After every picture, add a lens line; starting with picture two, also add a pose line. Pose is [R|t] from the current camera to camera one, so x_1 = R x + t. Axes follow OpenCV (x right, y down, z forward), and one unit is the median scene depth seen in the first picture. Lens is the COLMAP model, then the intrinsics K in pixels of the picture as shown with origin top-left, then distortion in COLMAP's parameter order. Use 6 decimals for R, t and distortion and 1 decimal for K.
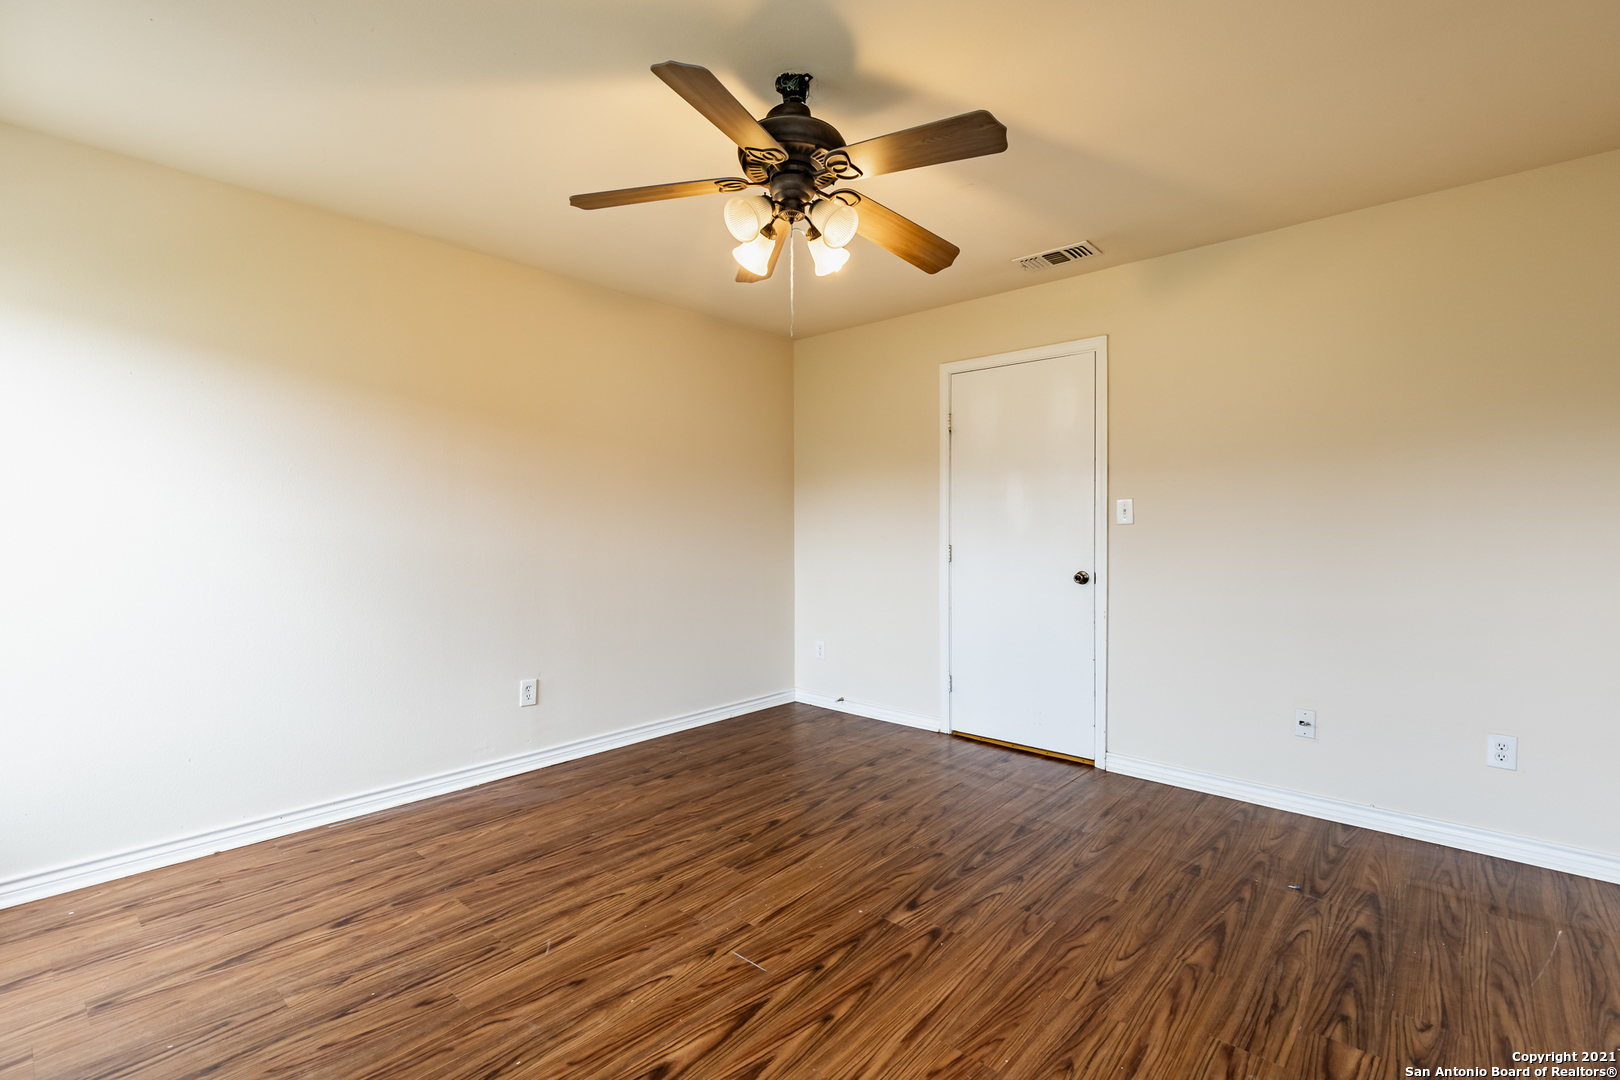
lens RADIAL K [[730.0, 0, 816.4], [0, 730.0, 526.7], [0, 0, 1]] dist [0.003998, -0.000864]
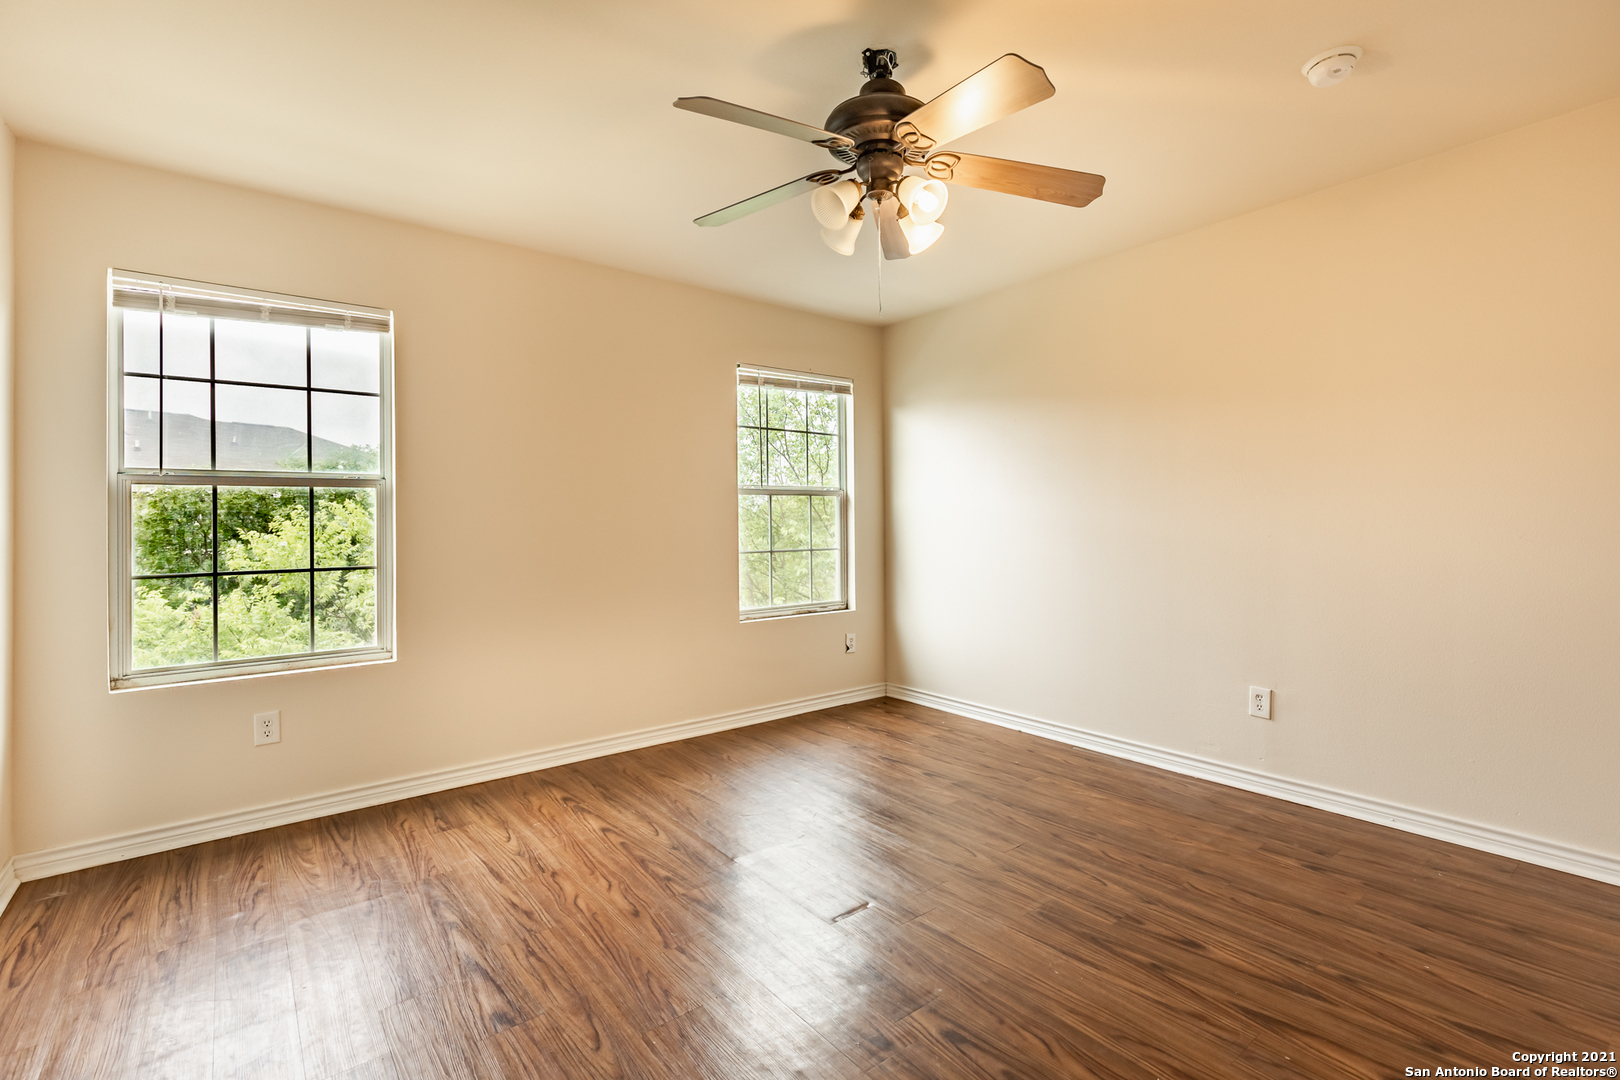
lens RADIAL K [[730.0, 0, 816.4], [0, 730.0, 526.7], [0, 0, 1]] dist [0.003998, -0.000864]
pose [[-0.176125, 0.008454, -0.984331, 0.679783], [0.013777, 0.999886, 0.006122, 0.007390], [0.984271, -0.012482, -0.176222, 0.791316]]
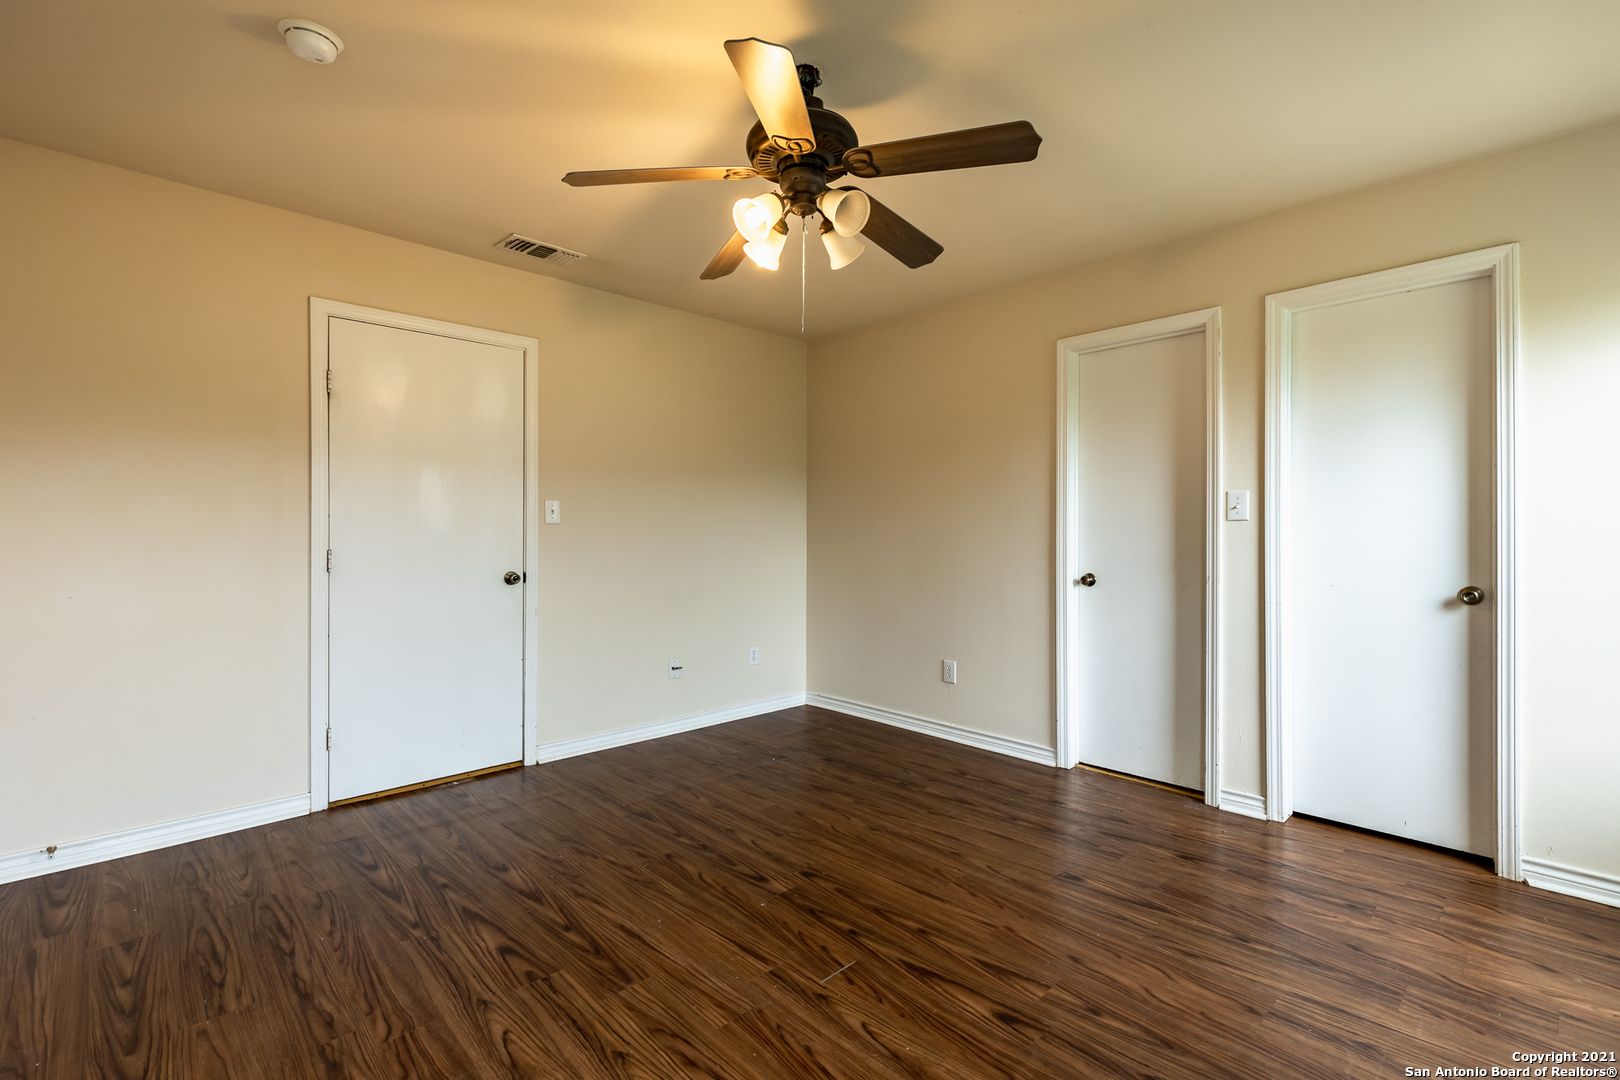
lens RADIAL K [[730.0, 0, 816.4], [0, 730.0, 526.7], [0, 0, 1]] dist [0.003998, -0.000864]
pose [[0.079586, 0.000981, 0.996827, -0.739537], [-0.003015, 0.999995, -0.000743, 0.000630], [-0.996823, -0.002947, 0.079589, 0.660114]]
